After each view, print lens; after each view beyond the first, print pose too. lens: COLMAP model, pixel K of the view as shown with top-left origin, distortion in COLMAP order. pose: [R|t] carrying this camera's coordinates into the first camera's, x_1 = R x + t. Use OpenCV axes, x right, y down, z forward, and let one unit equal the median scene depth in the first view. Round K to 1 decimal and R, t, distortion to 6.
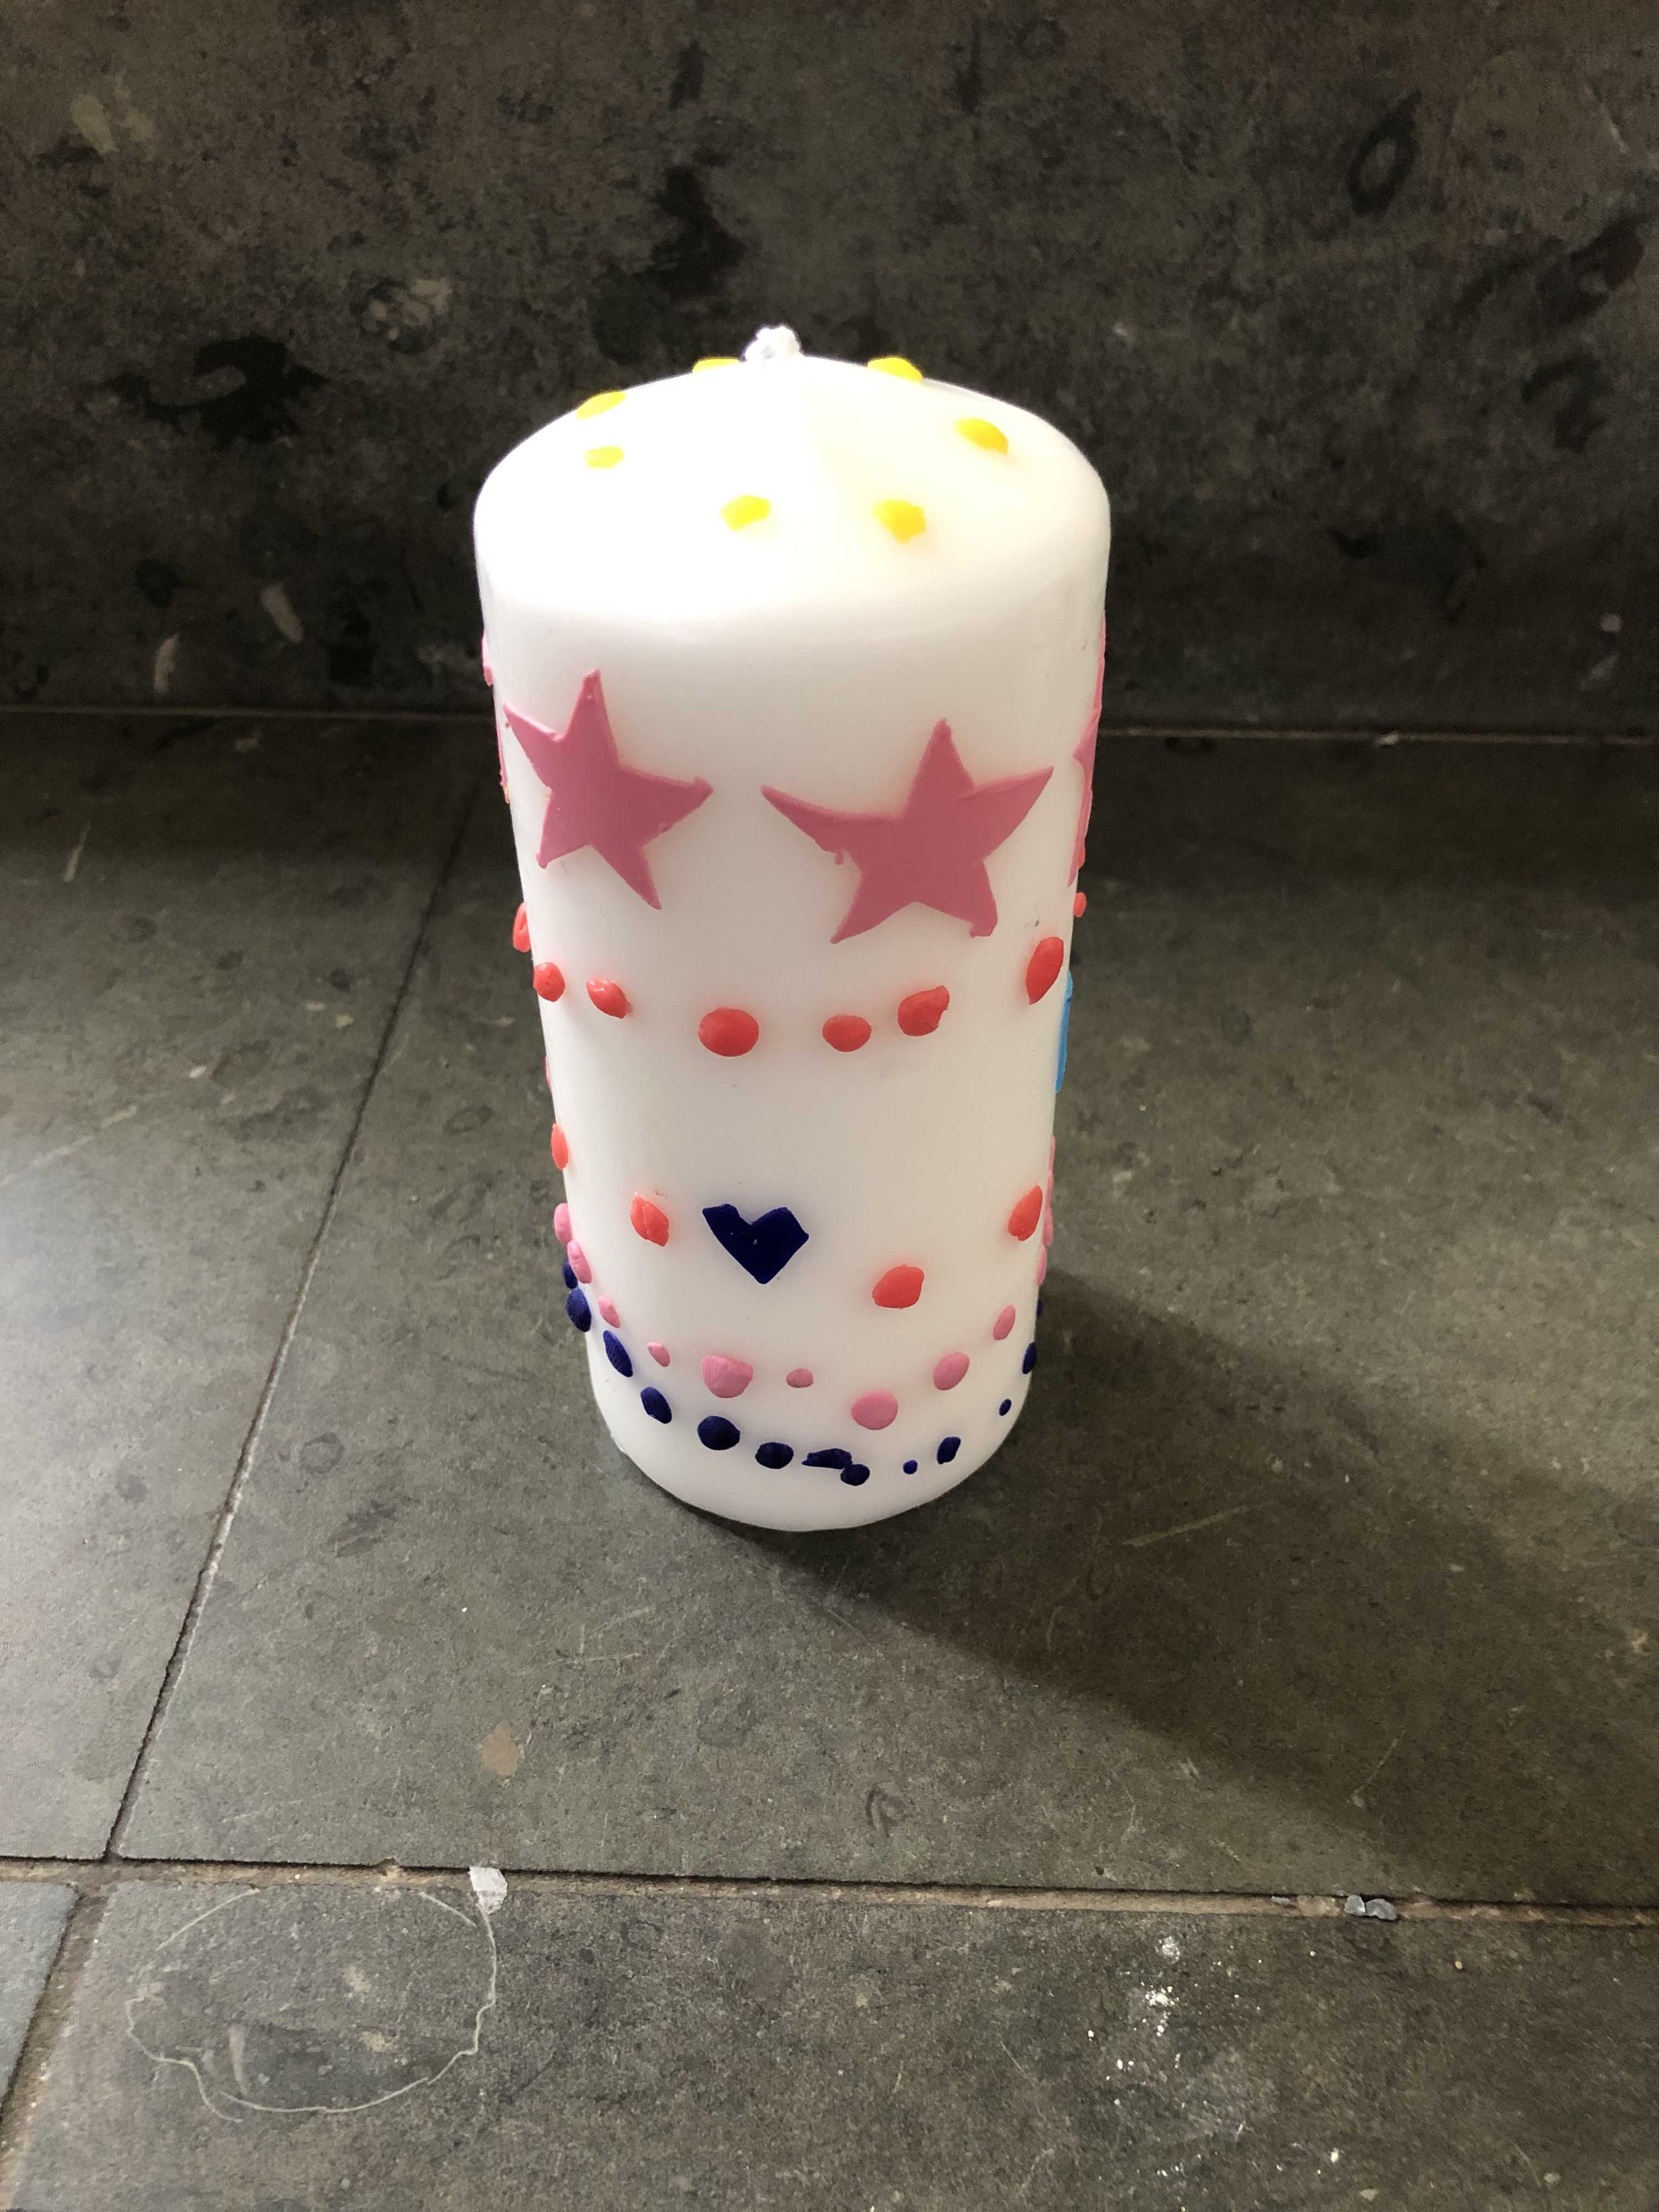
lens RADIAL K [[1866.7, 0, 838.3], [0, 1866.7, 1113.9], [0, 0, 1]] dist [-0.011766, 0.016609]
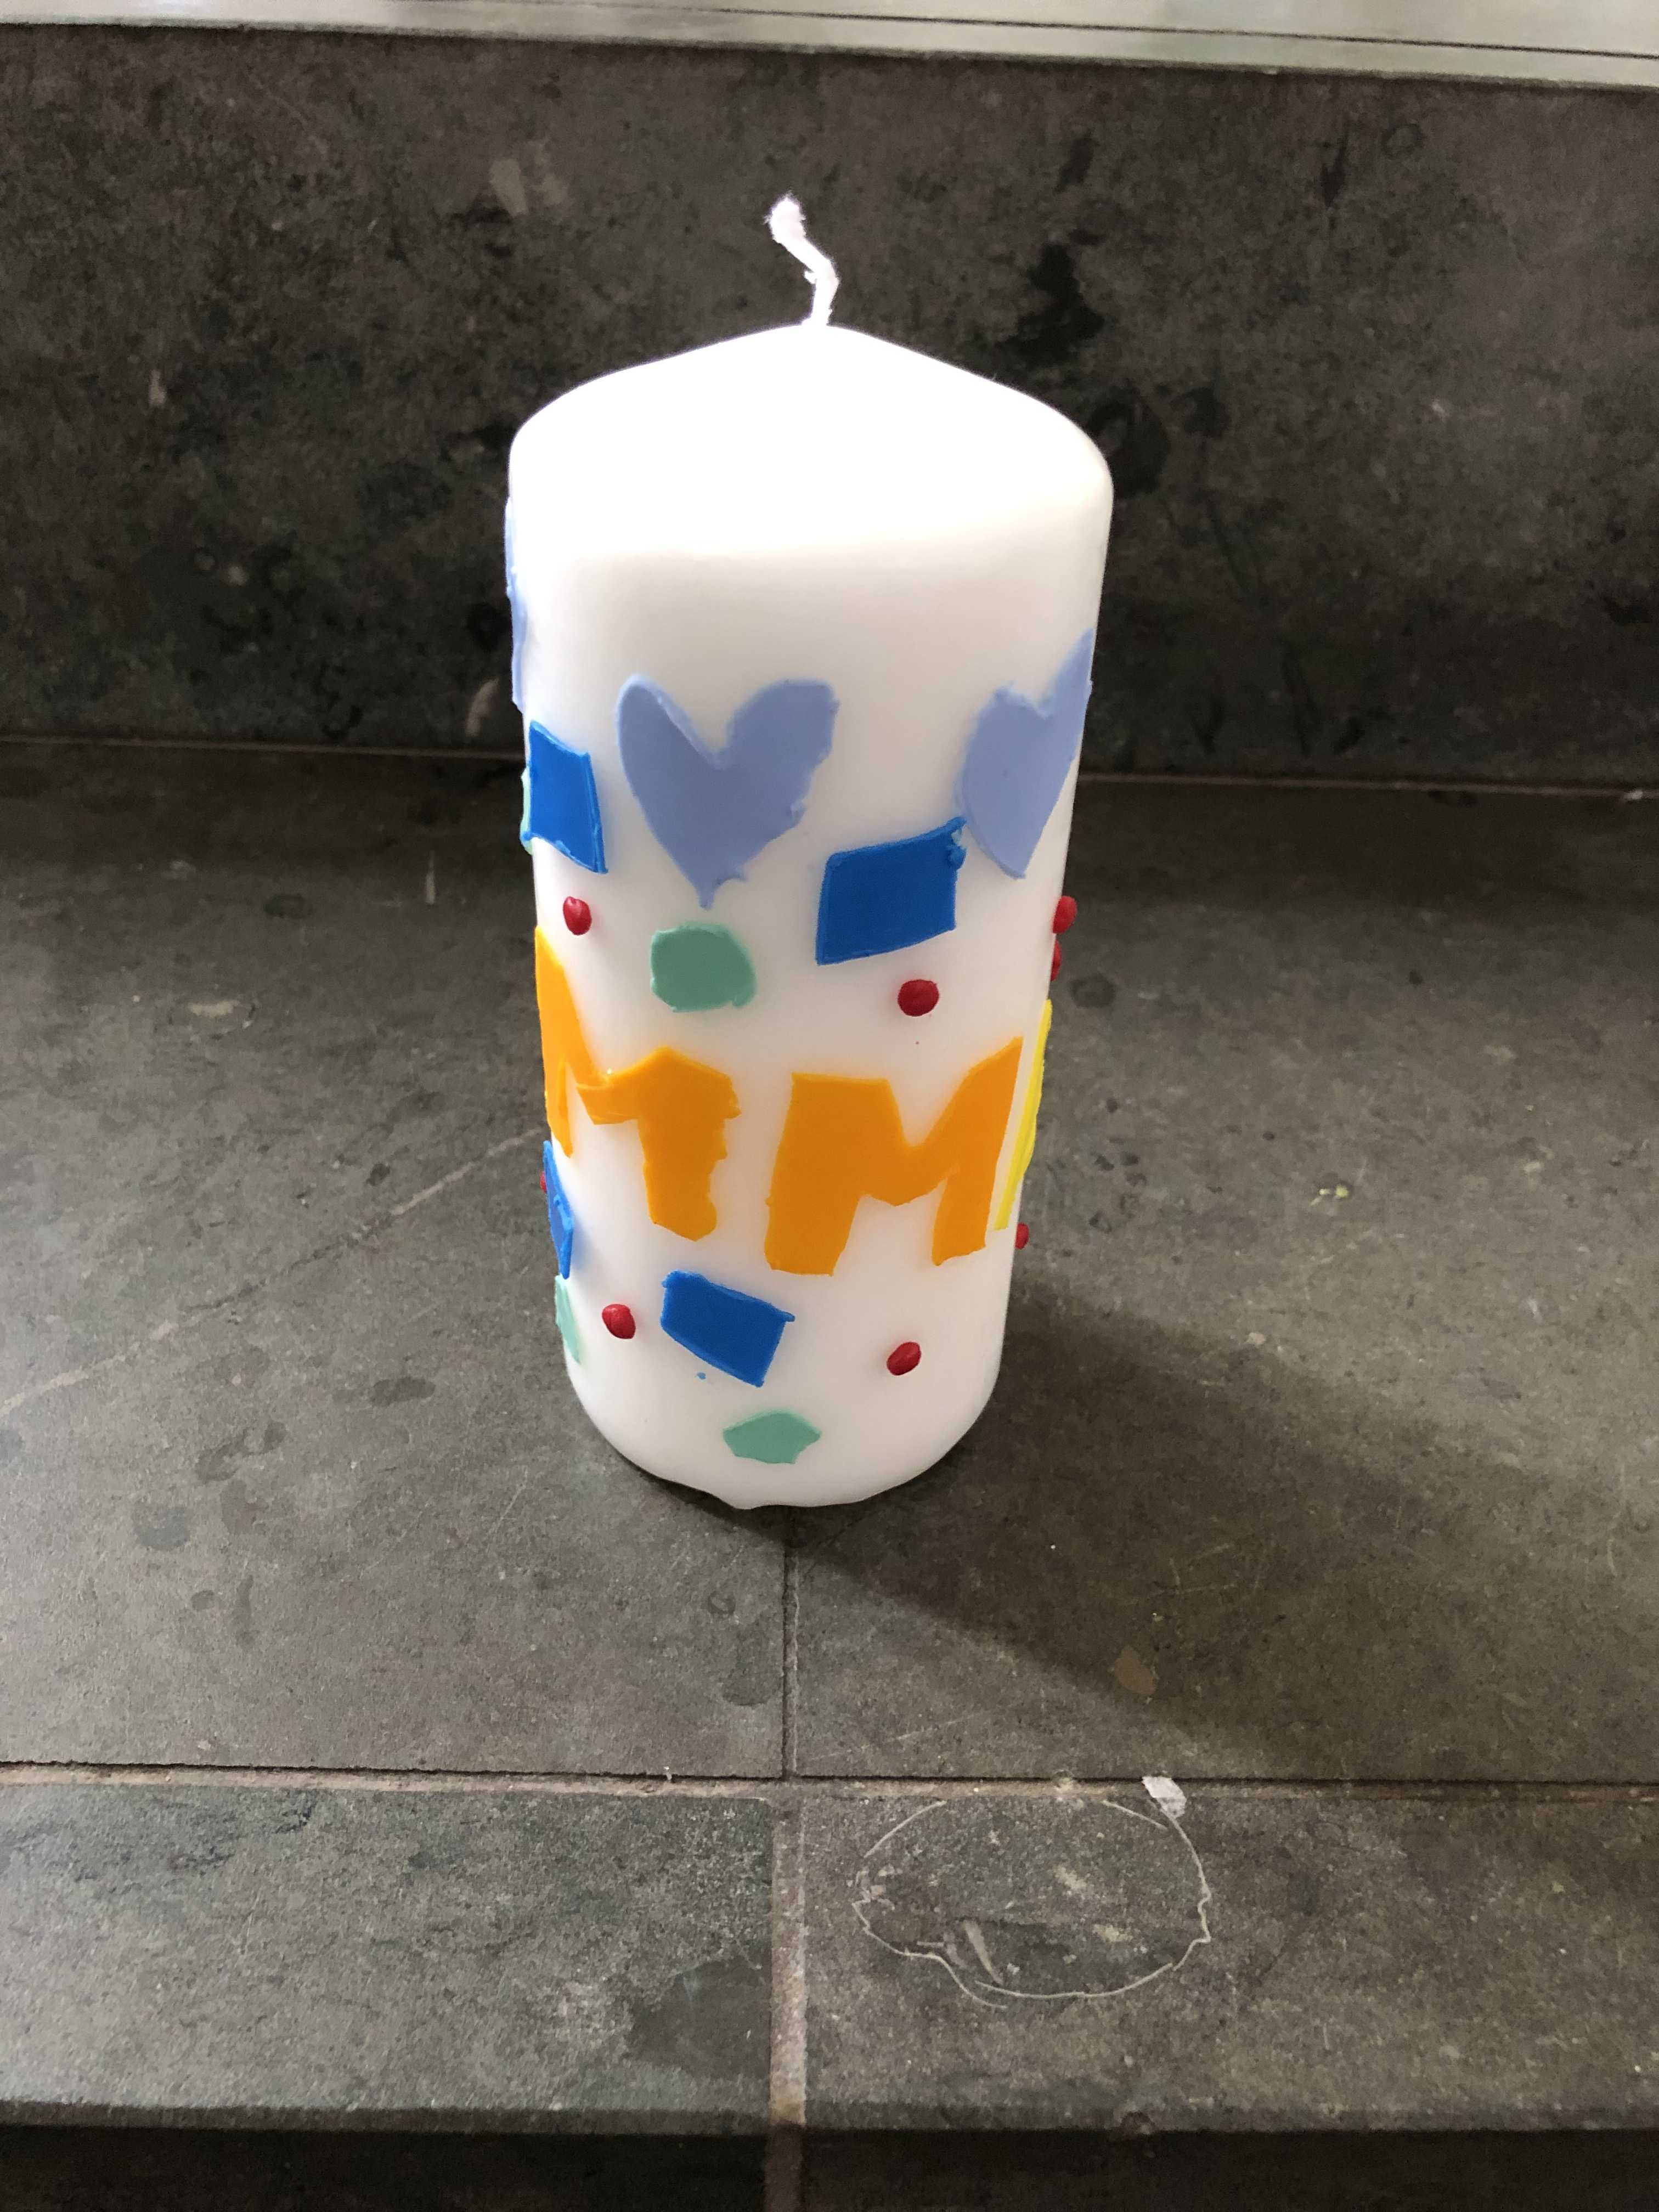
lens RADIAL K [[1866.7, 0, 823.4], [0, 1866.7, 1114.4], [0, 0, 1]] dist [-0.011766, 0.016609]
pose [[0.998140, 0.003635, 0.060858, -0.277632], [0.001091, 0.996996, -0.077442, 0.075772], [-0.060957, 0.077364, 0.995138, -0.026462]]
